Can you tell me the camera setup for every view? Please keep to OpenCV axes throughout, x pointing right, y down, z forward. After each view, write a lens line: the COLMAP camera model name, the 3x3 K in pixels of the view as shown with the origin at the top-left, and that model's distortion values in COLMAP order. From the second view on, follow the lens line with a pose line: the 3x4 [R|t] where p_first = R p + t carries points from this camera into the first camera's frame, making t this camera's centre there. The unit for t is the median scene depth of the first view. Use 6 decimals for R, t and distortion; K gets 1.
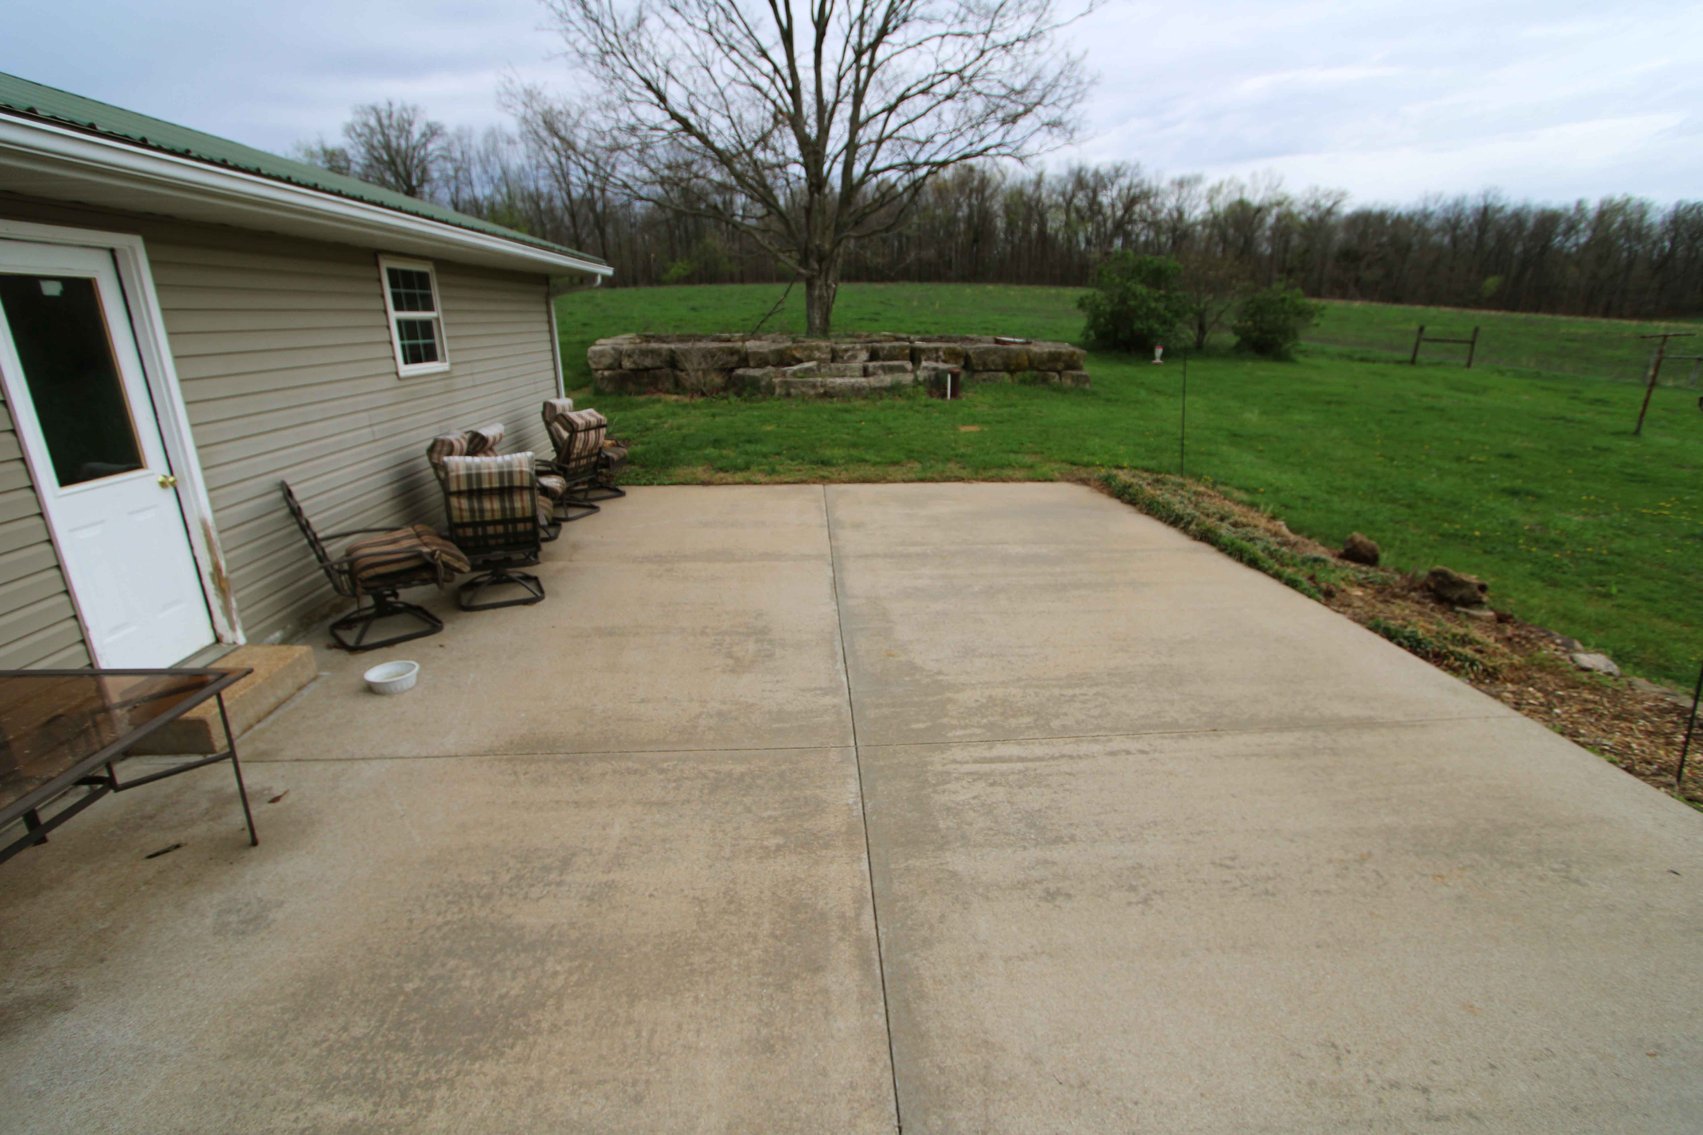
lens RADIAL K [[782.4, 0, 849.7], [0, 782.4, 565.4], [0, 0, 1]] dist [-0.017869, -0.000292]
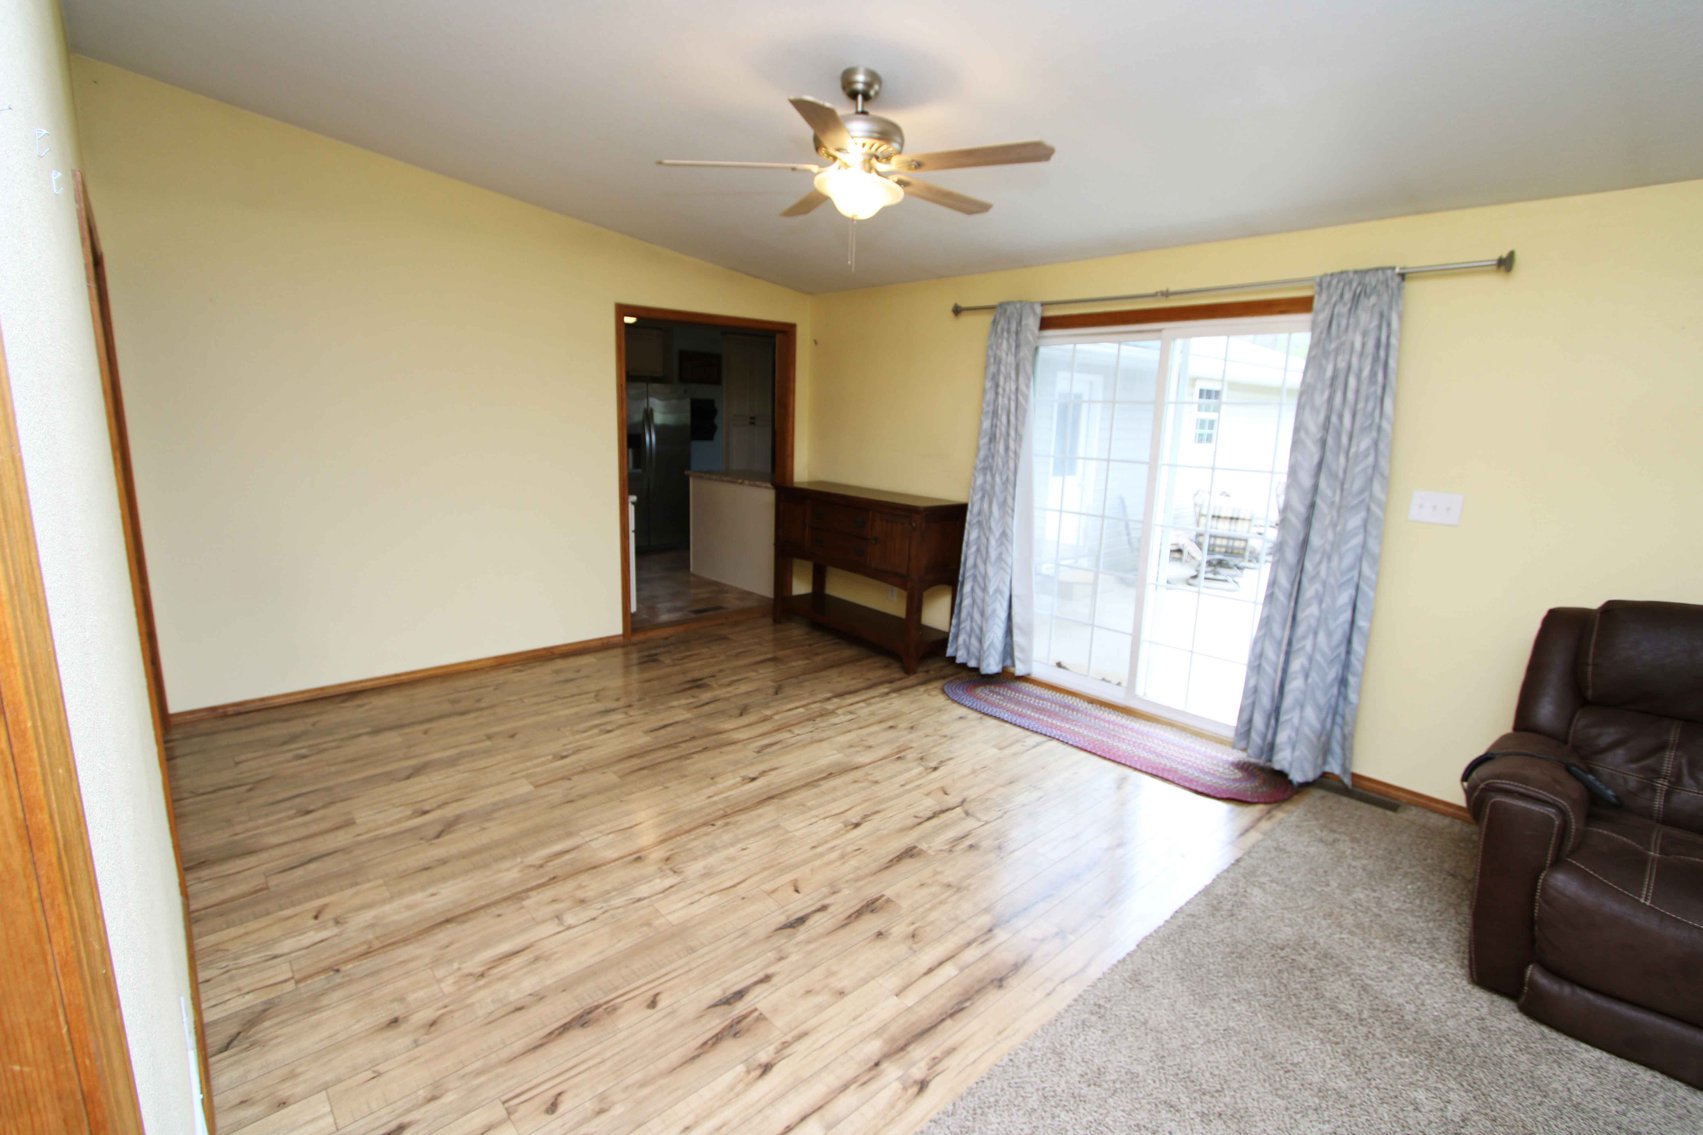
lens RADIAL K [[782.4, 0, 851.6], [0, 782.4, 566.7], [0, 0, 1]] dist [-0.017869, -0.000292]
pose [[0.627423, 0.167116, -0.760534, 0.284899], [-0.262798, 0.964839, -0.004794, 0.199630], [0.732992, 0.202875, 0.649280, -0.576963]]
